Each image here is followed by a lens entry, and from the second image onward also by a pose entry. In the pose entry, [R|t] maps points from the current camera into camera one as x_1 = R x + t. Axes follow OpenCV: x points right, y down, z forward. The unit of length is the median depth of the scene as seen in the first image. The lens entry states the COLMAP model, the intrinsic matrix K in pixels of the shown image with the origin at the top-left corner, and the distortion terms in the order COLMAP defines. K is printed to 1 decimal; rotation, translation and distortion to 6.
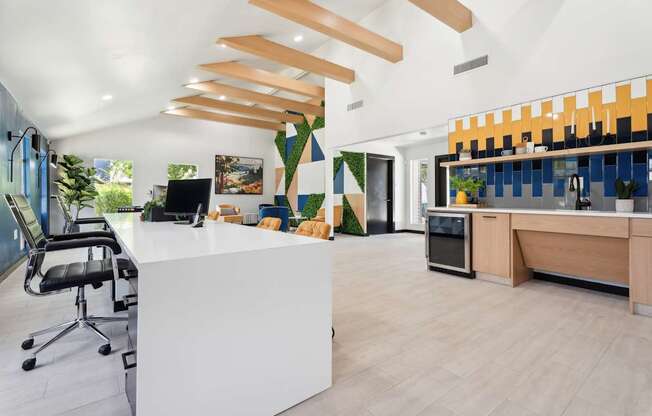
lens RADIAL K [[298.9, 0, 326.4], [0, 298.9, 201.3], [0, 0, 1]] dist [0.000679, -0.000155]
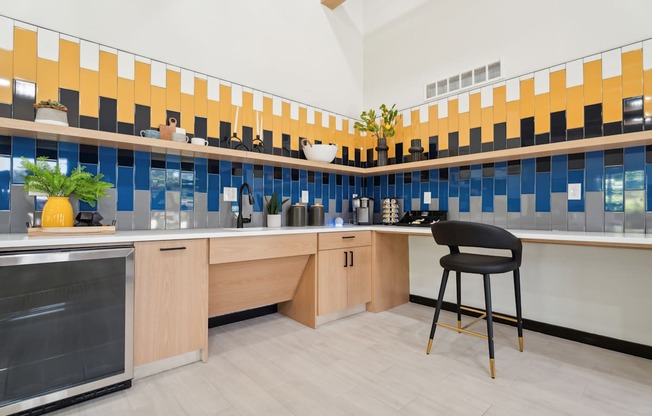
lens RADIAL K [[306.4, 0, 342.3], [0, 306.4, 210.1], [0, 0, 1]] dist [0.001563, 0.000168]
pose [[-0.060012, 0.009291, 0.998154, -0.014224], [0.005405, 0.999945, -0.008983, -0.008795], [-0.998183, 0.004856, -0.060059, 0.691248]]
